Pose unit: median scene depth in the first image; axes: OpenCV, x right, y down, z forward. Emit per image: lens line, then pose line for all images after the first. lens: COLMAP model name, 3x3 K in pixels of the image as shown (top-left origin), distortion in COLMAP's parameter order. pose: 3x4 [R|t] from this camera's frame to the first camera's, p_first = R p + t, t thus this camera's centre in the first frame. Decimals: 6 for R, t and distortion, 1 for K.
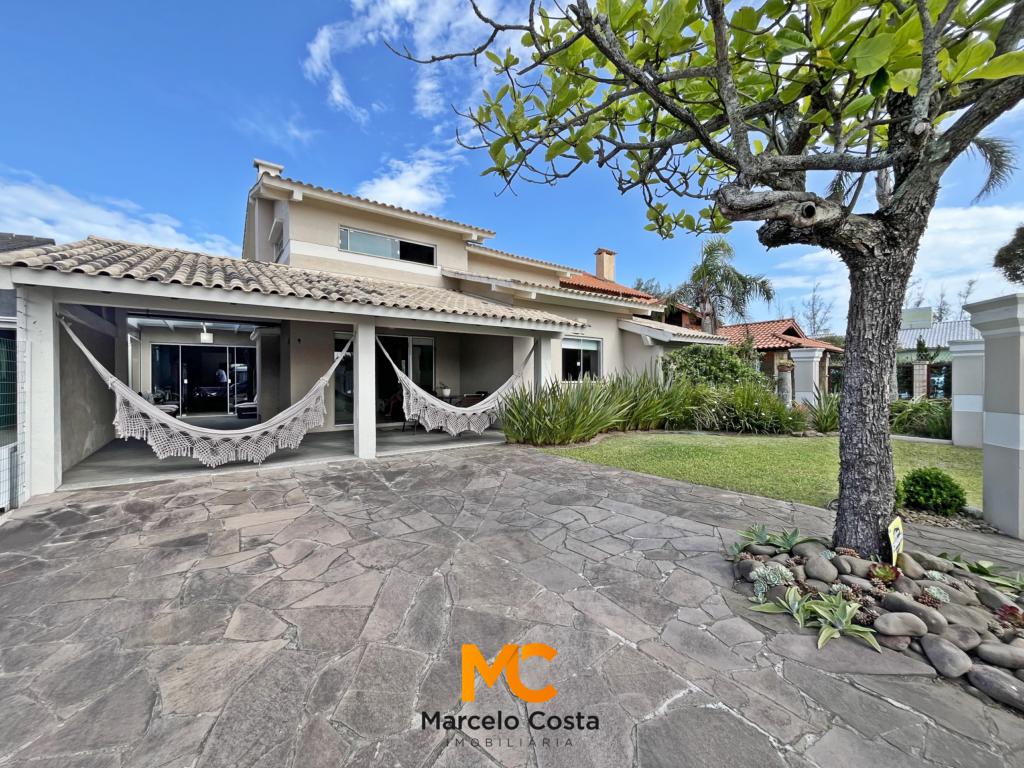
lens RADIAL K [[411.3, 0, 512.0], [0, 411.3, 384.0], [0, 0, 1]] dist [-0.001114, -0.000131]
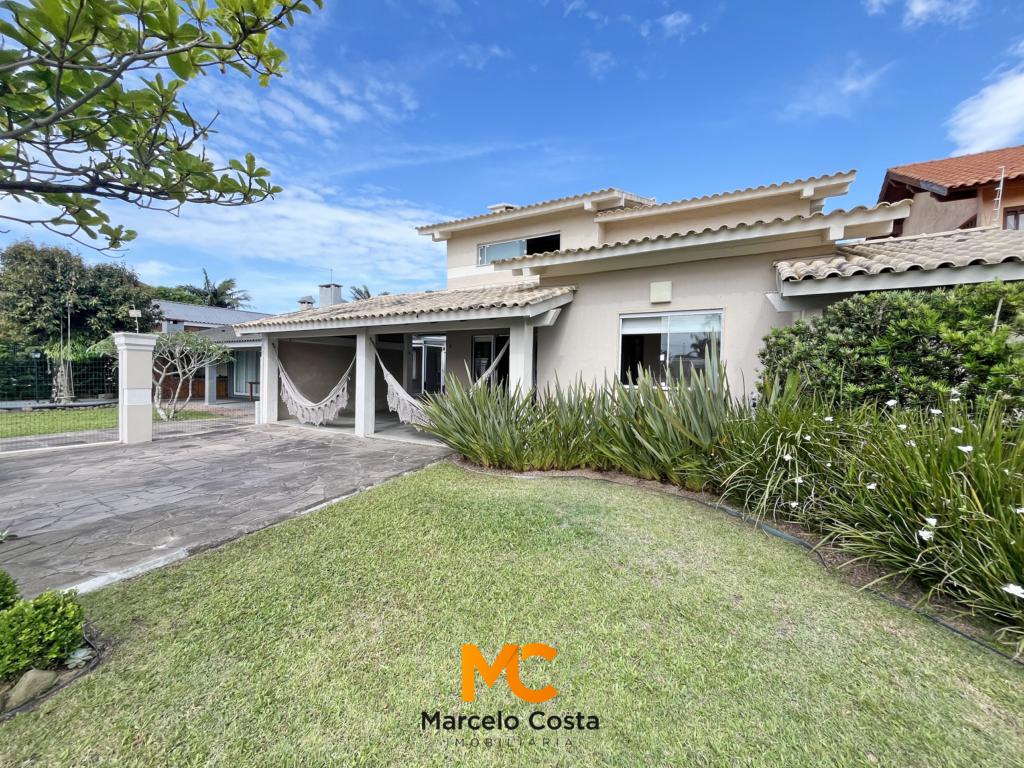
lens RADIAL K [[411.3, 0, 512.0], [0, 411.3, 384.0], [0, 0, 1]] dist [-0.001114, -0.000131]
pose [[0.407466, 0.029428, -0.912746, 0.935947], [-0.023497, 0.999488, 0.021736, -0.023274], [0.912918, 0.012590, 0.407948, 0.816787]]
